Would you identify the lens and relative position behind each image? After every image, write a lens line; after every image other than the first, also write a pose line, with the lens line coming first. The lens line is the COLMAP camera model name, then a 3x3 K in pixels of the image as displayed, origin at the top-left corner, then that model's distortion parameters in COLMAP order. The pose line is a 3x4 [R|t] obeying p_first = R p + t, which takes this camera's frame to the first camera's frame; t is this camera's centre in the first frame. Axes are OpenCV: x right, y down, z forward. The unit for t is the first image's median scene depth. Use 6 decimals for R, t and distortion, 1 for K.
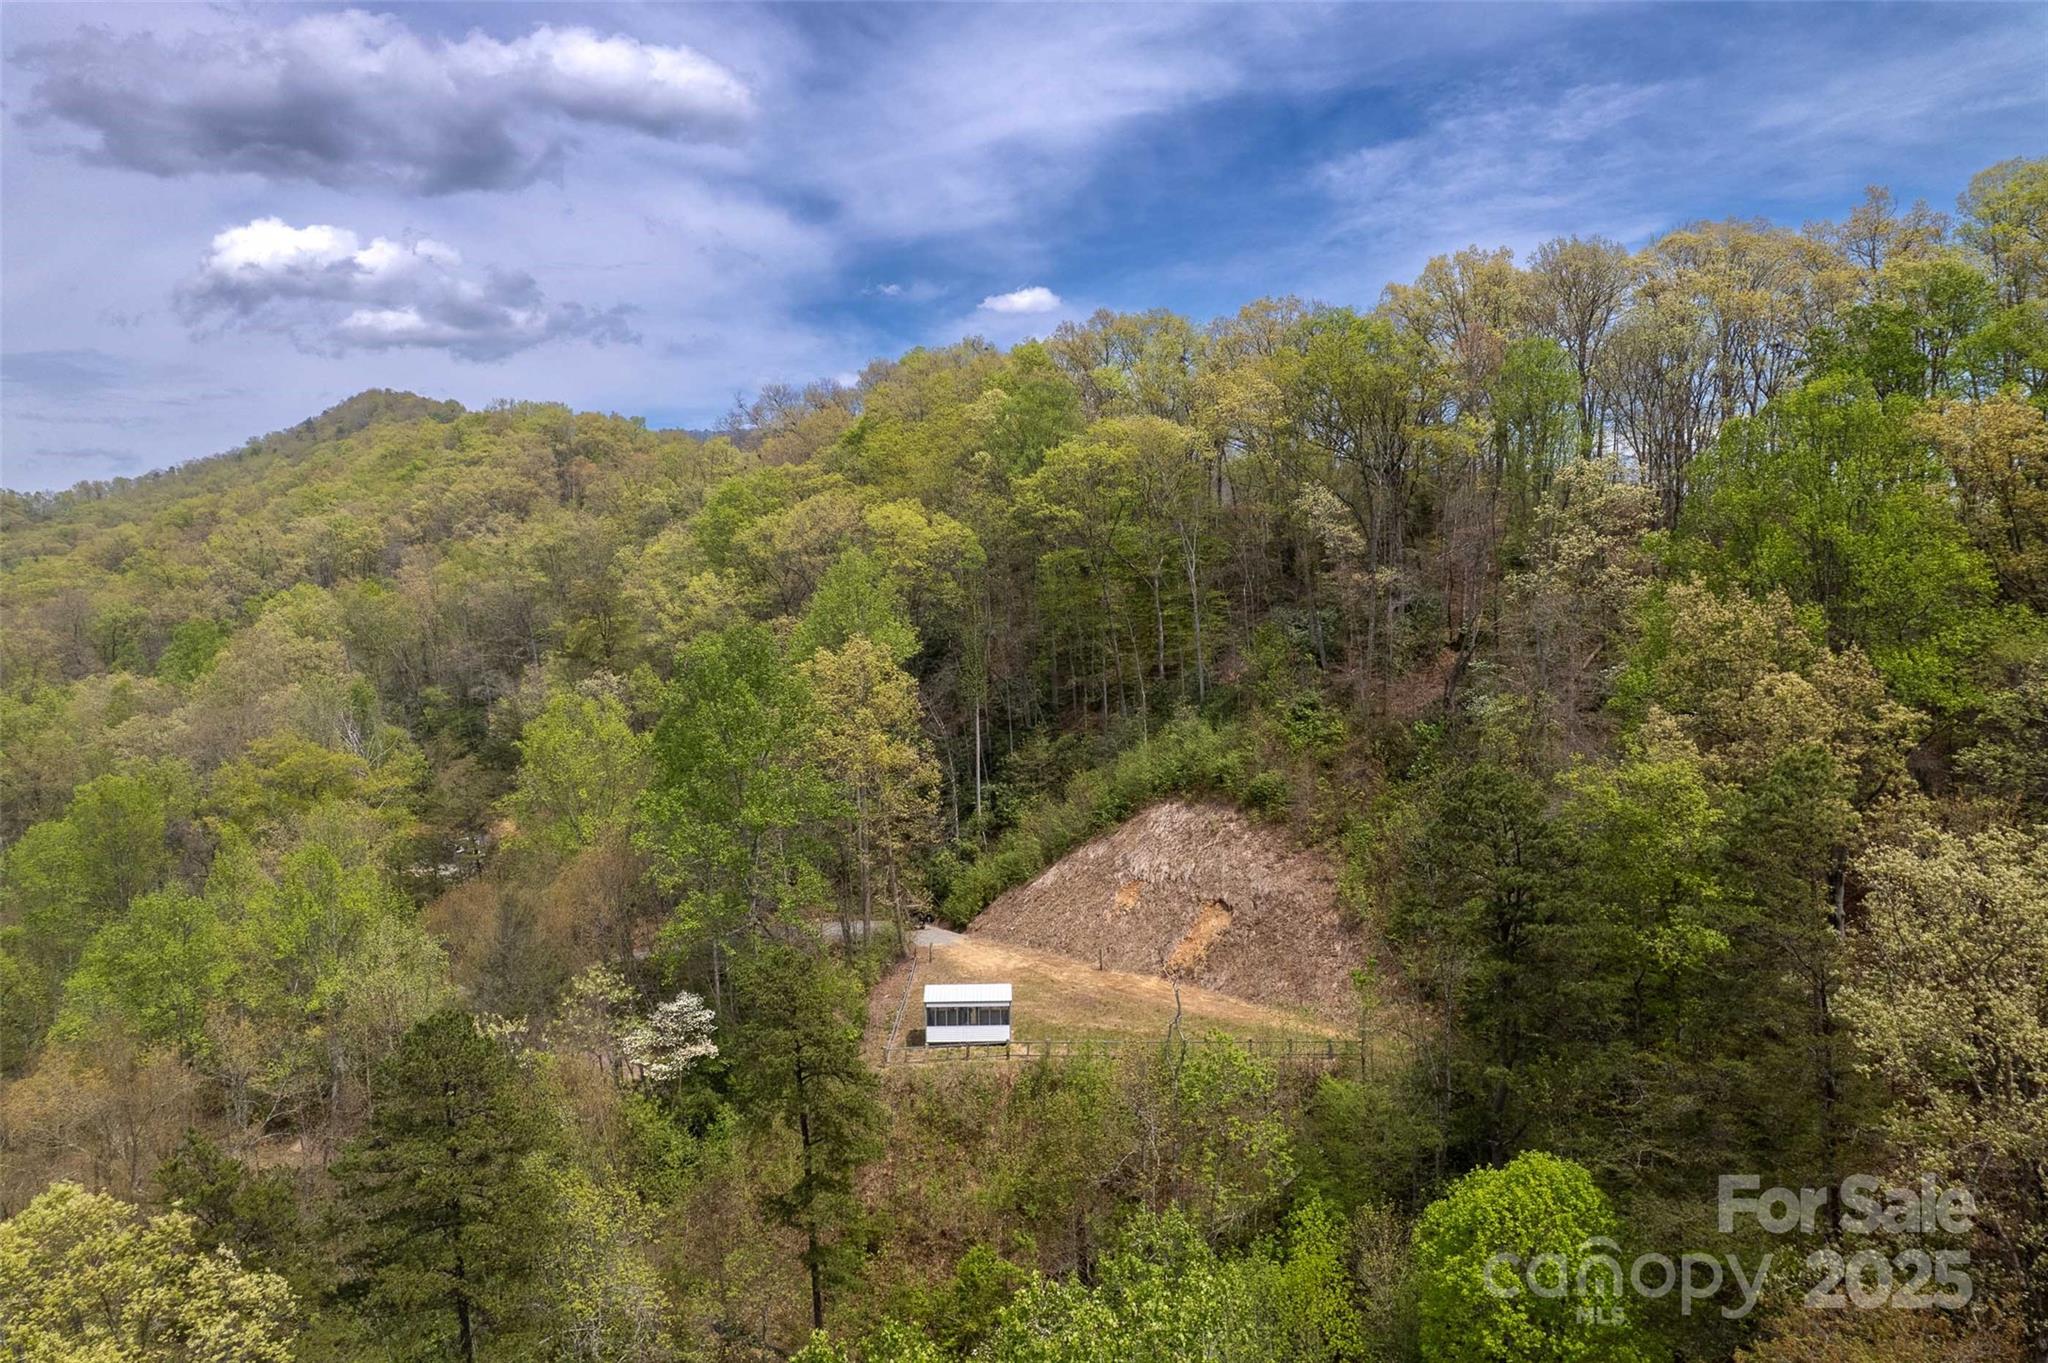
lens RADIAL K [[1300.4, 0, 1024.0], [0, 1300.4, 681.5], [0, 0, 1]] dist [-0.048017, 0.039463]
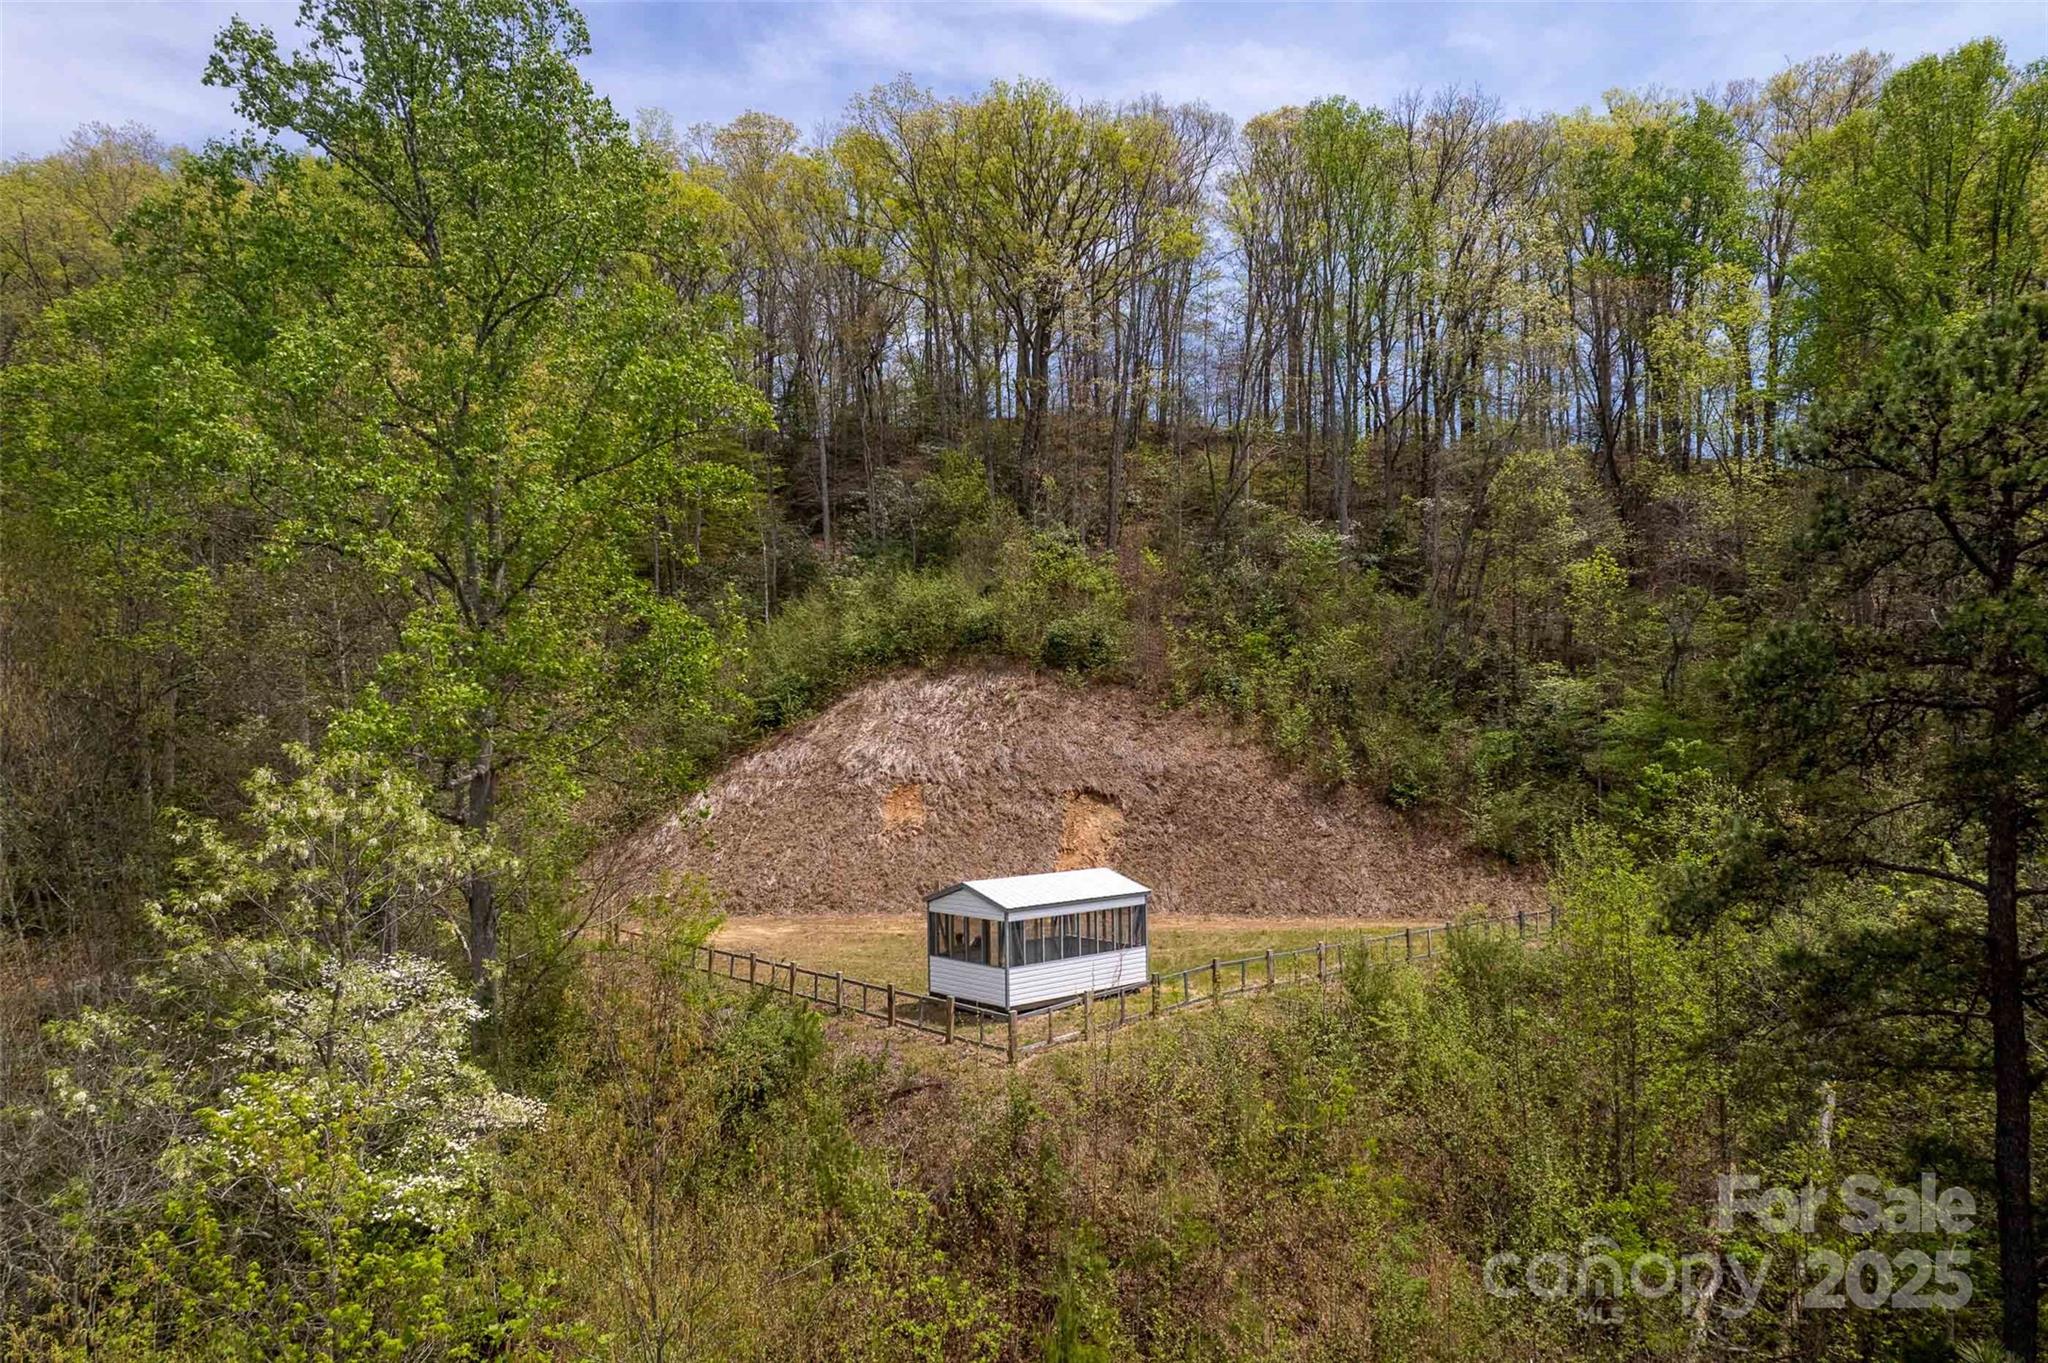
lens RADIAL K [[1300.4, 0, 1024.0], [0, 1300.4, 681.5], [0, 0, 1]] dist [-0.048017, 0.039463]
pose [[0.761402, 0.033557, 0.647411, -0.281562], [0.025109, 0.996383, -0.081176, 0.166798], [-0.647794, 0.078064, 0.757806, 0.538792]]
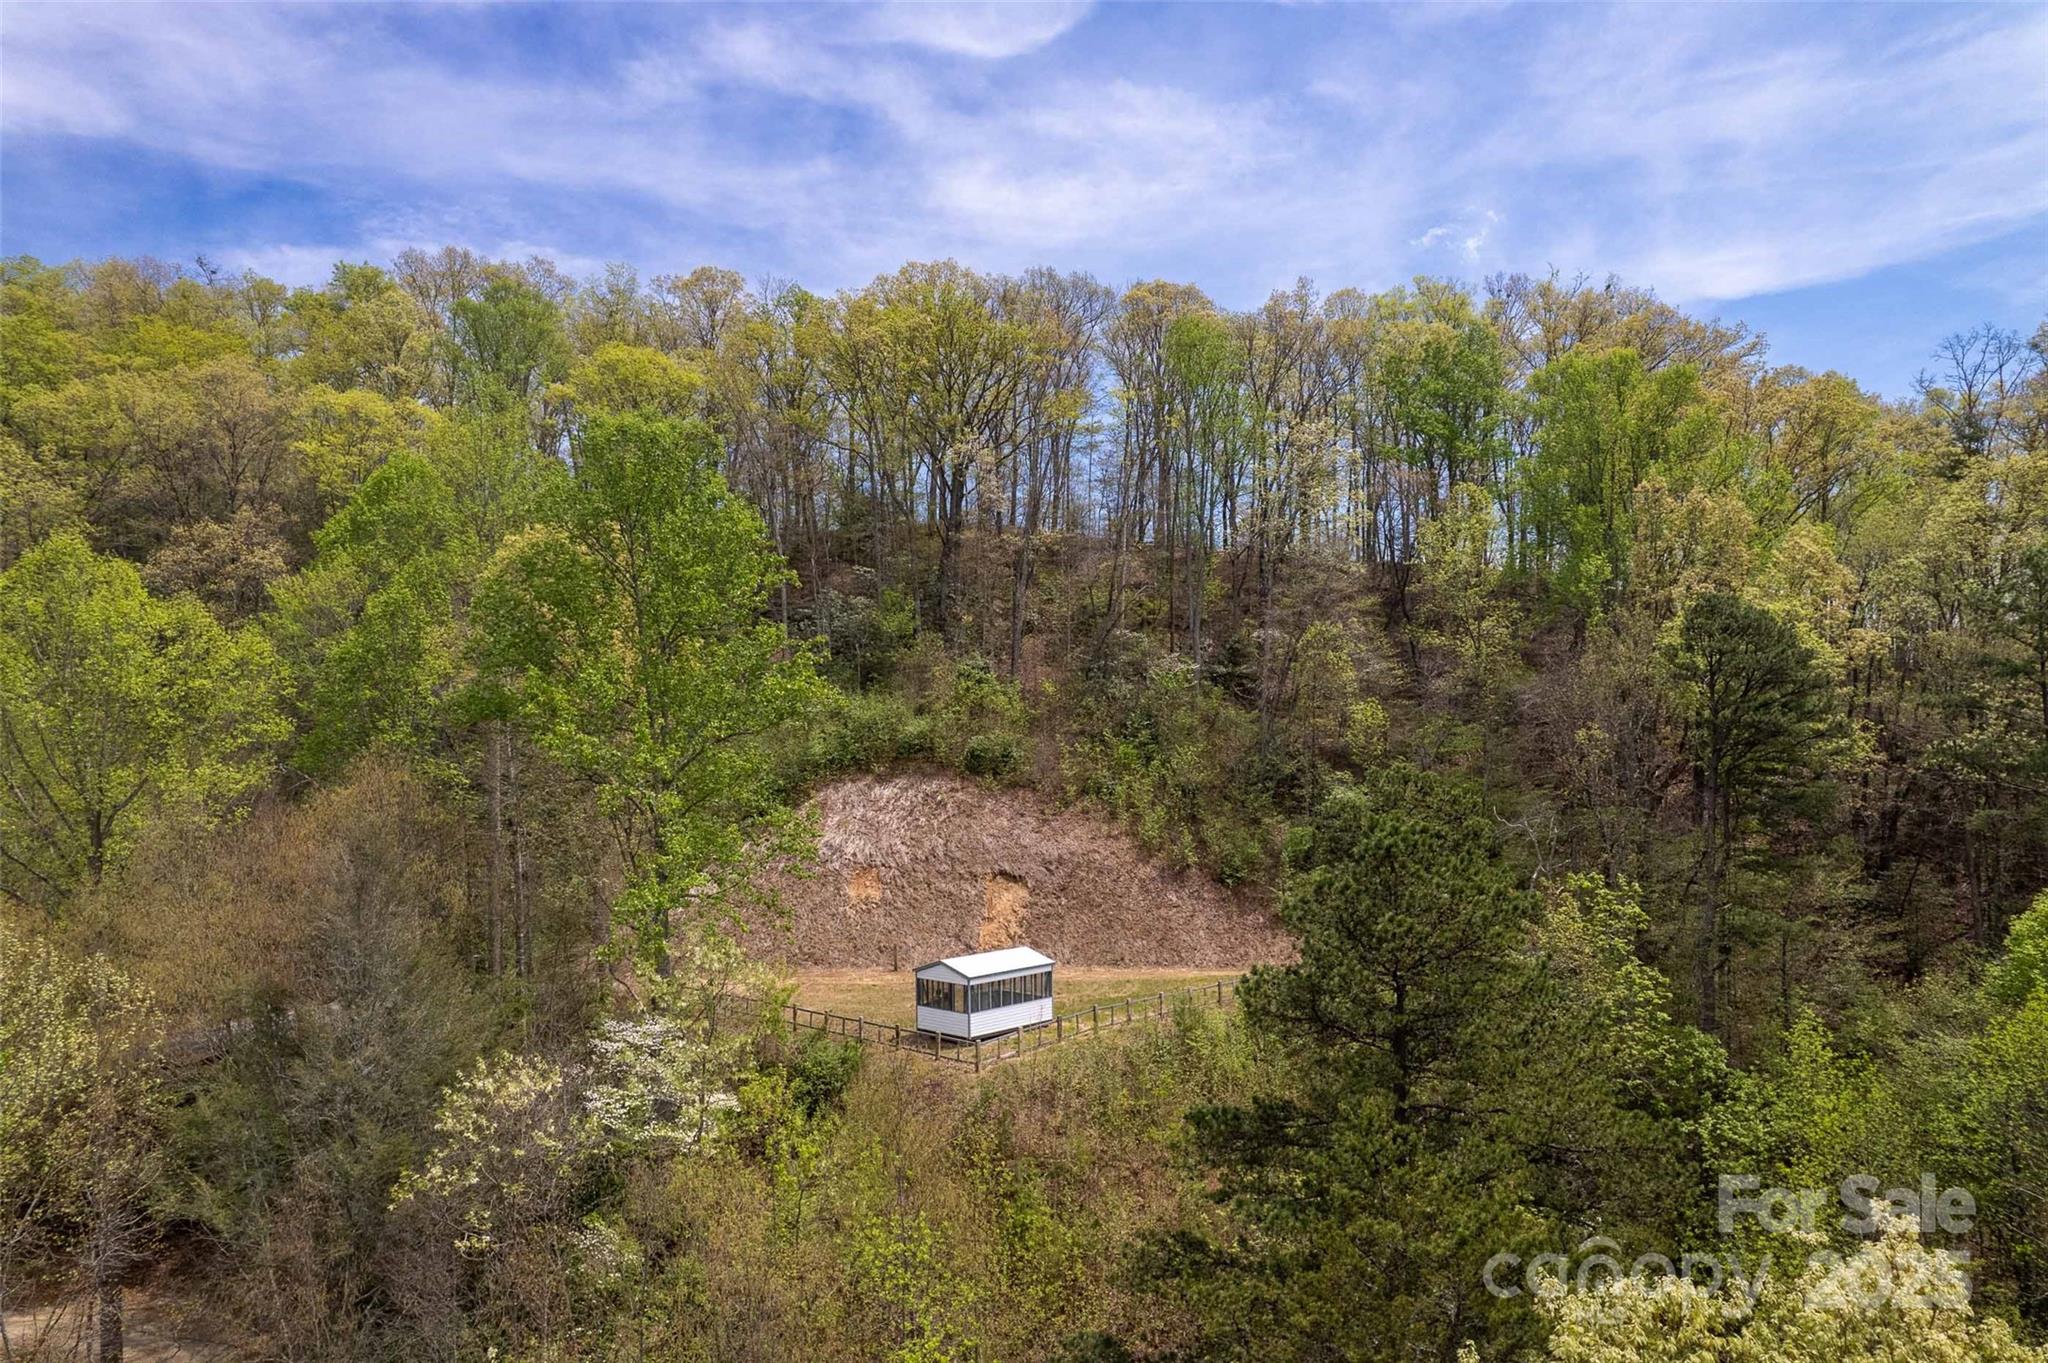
lens RADIAL K [[1300.4, 0, 1024.0], [0, 1300.4, 681.5], [0, 0, 1]] dist [-0.048017, 0.039463]
pose [[0.699598, 0.048162, 0.712912, -0.449485], [0.027292, 0.995197, -0.094015, 0.125004], [-0.714016, 0.085230, 0.694923, 0.389581]]
